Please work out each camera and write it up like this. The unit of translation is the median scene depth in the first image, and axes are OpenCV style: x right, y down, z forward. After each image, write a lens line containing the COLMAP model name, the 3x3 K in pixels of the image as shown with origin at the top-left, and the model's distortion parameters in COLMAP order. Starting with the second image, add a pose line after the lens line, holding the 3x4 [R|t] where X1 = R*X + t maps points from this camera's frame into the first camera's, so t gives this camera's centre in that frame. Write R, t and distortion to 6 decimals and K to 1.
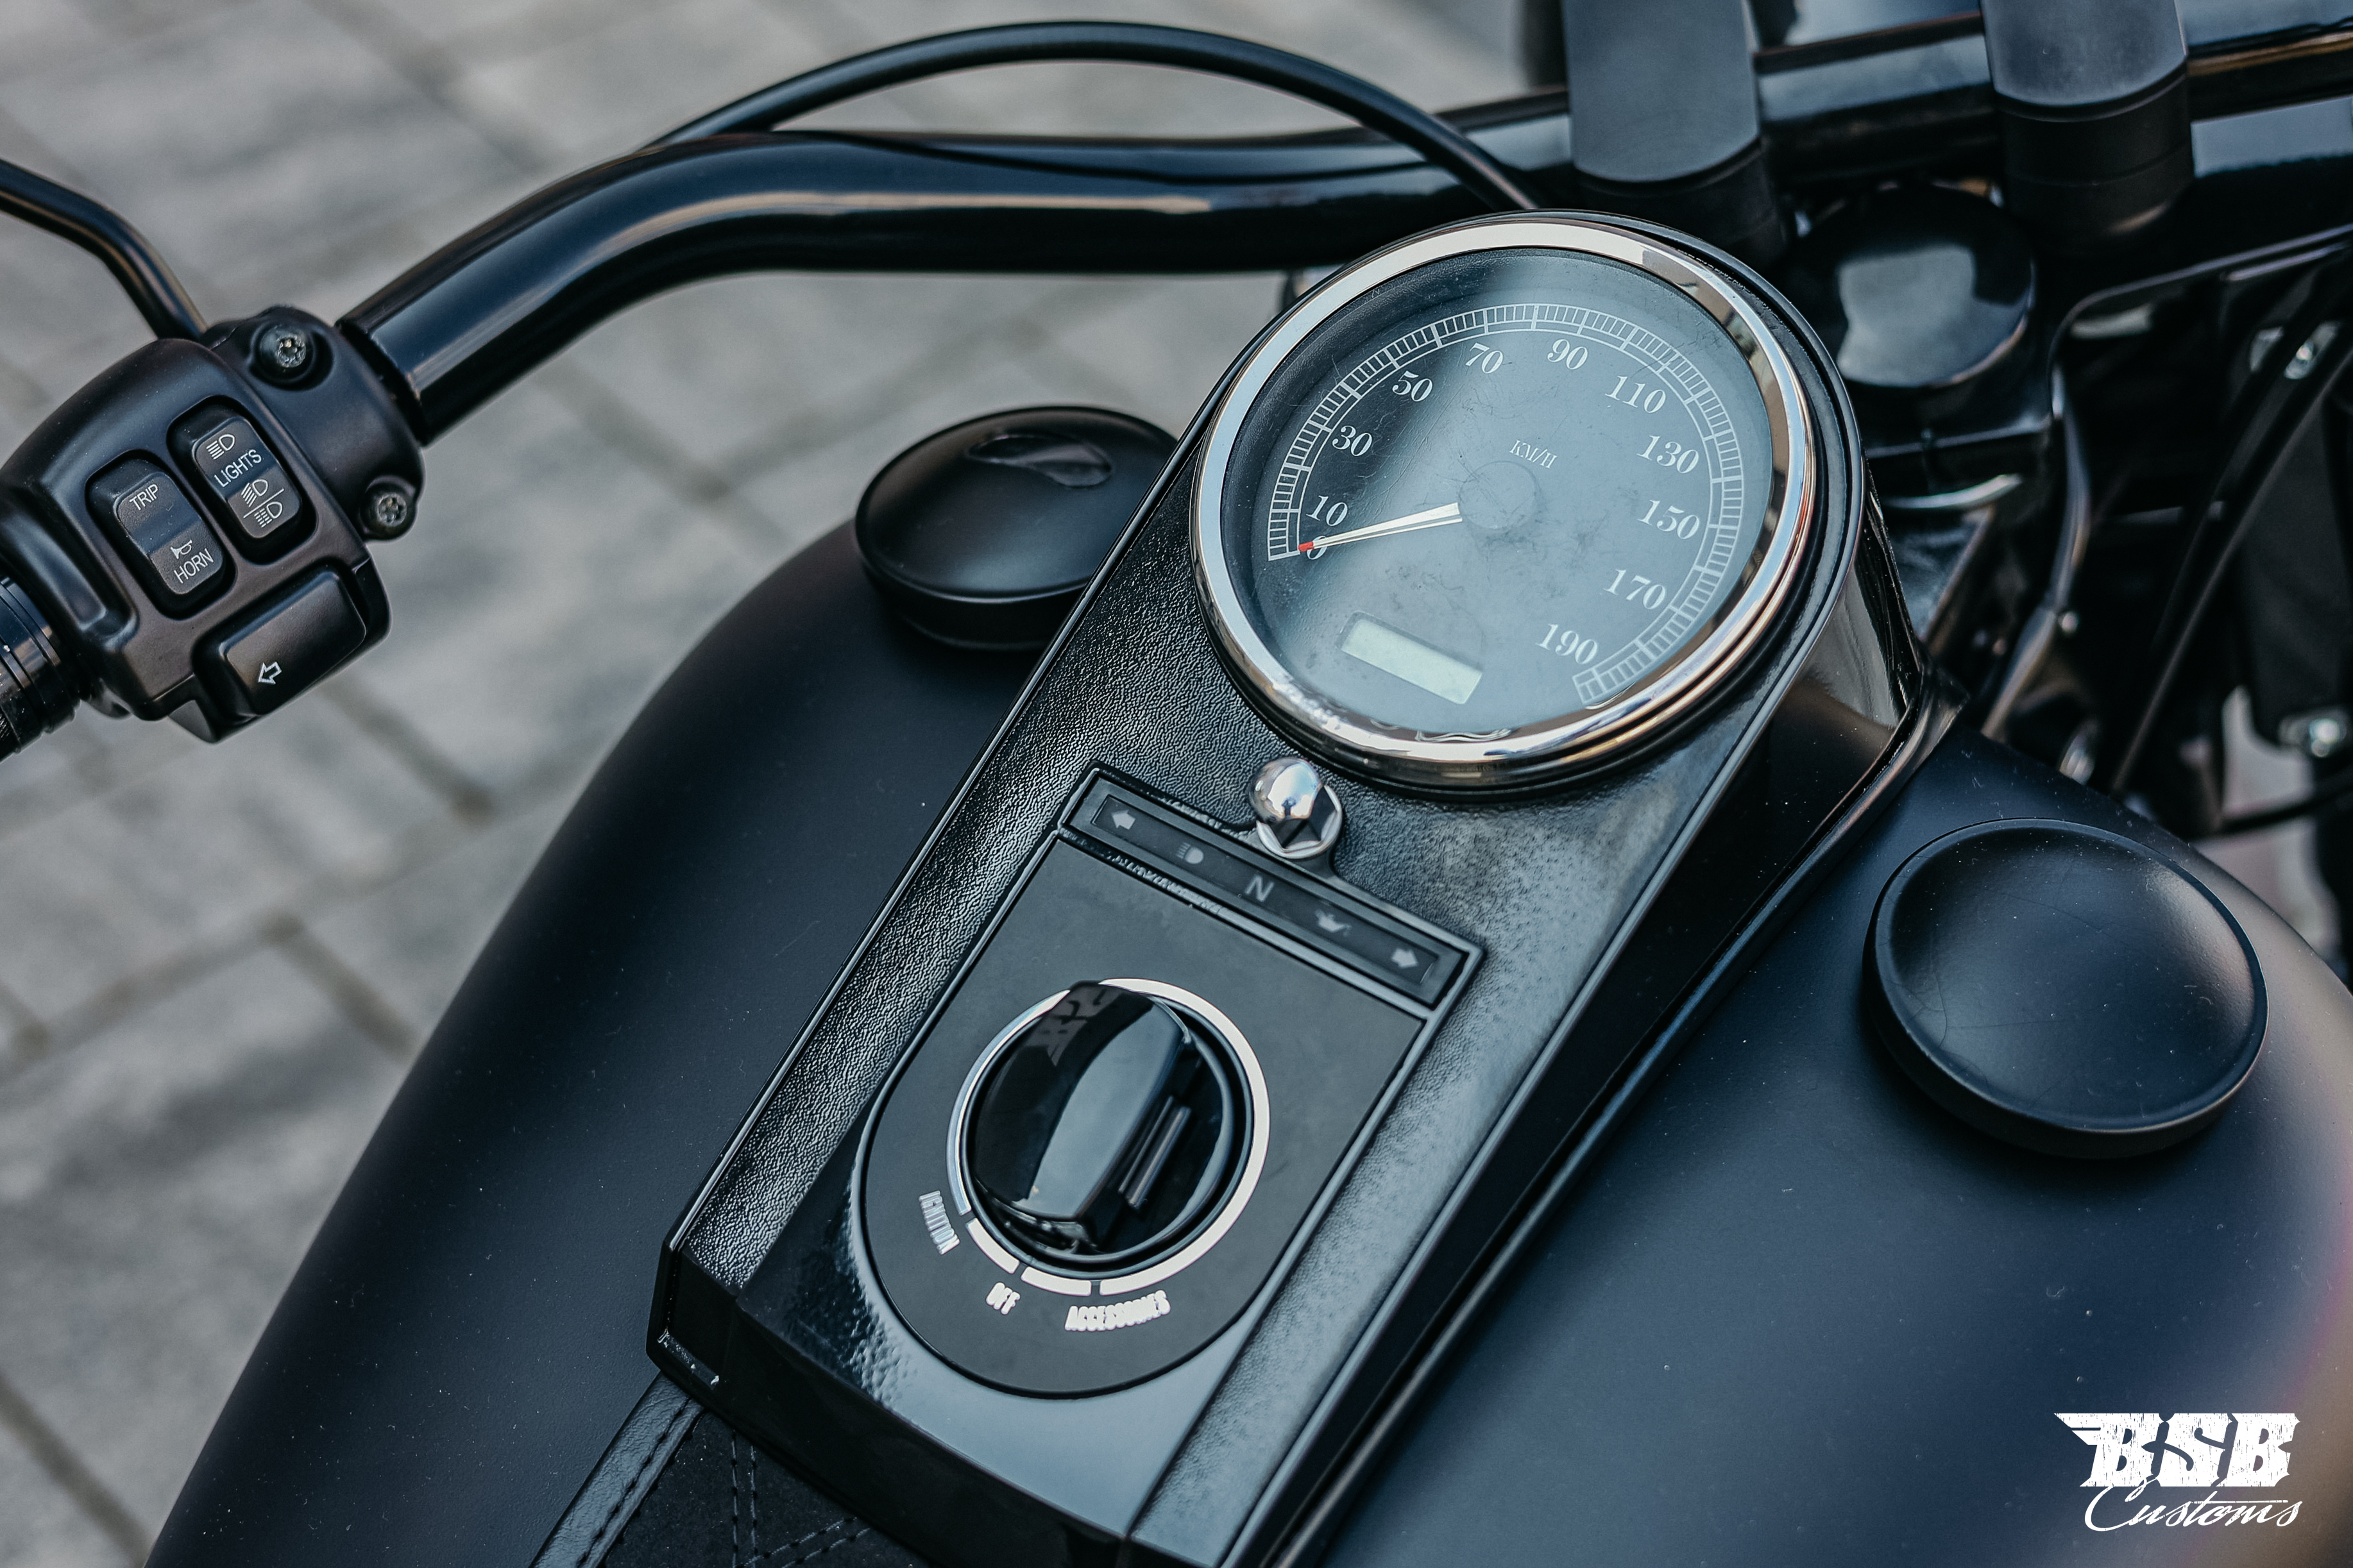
lens RADIAL K [[3642.2, 0, 1176.5], [0, 3642.2, 784.0], [0, 0, 1]] dist [0.000032, -0.149611]
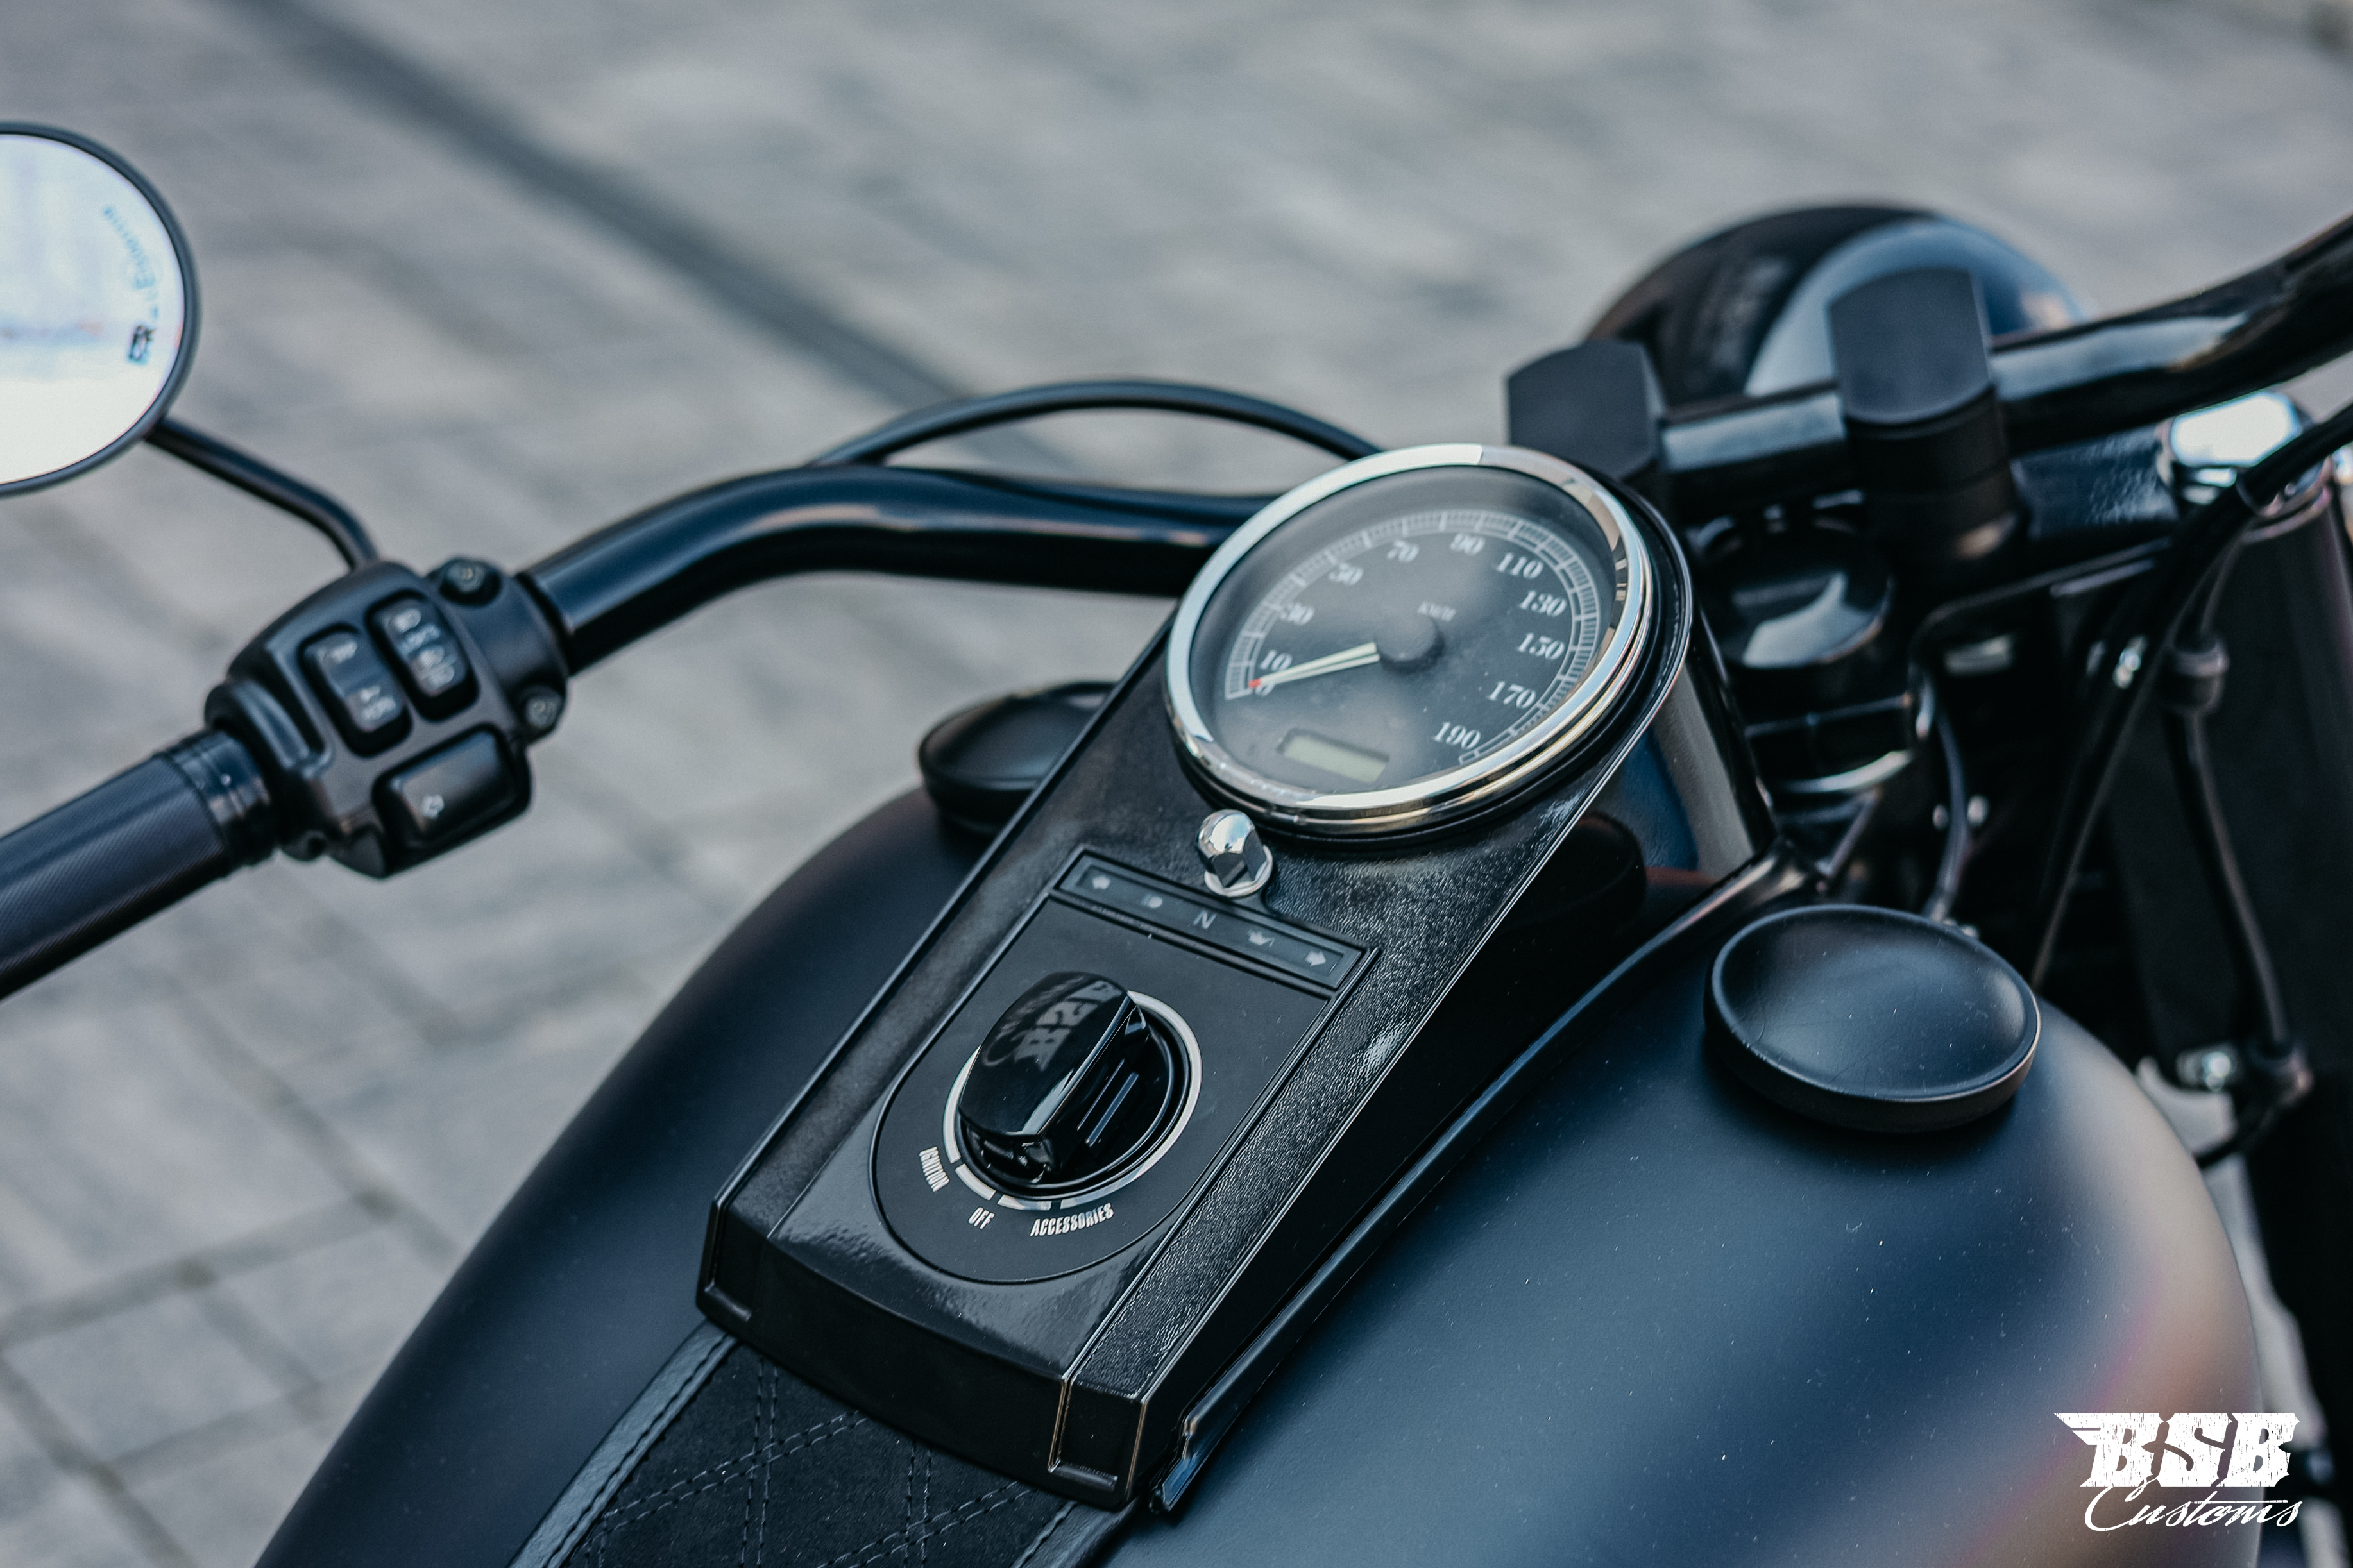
lens RADIAL K [[3584.7, 0, 1178.4], [0, 3584.7, 836.2], [0, 0, 1]] dist [0.036854, -0.004251]
pose [[0.997883, 0.002560, -0.064978, 0.090430], [-0.019337, 0.965707, -0.258912, 0.308143], [0.062087, 0.259621, 0.963713, -0.176803]]
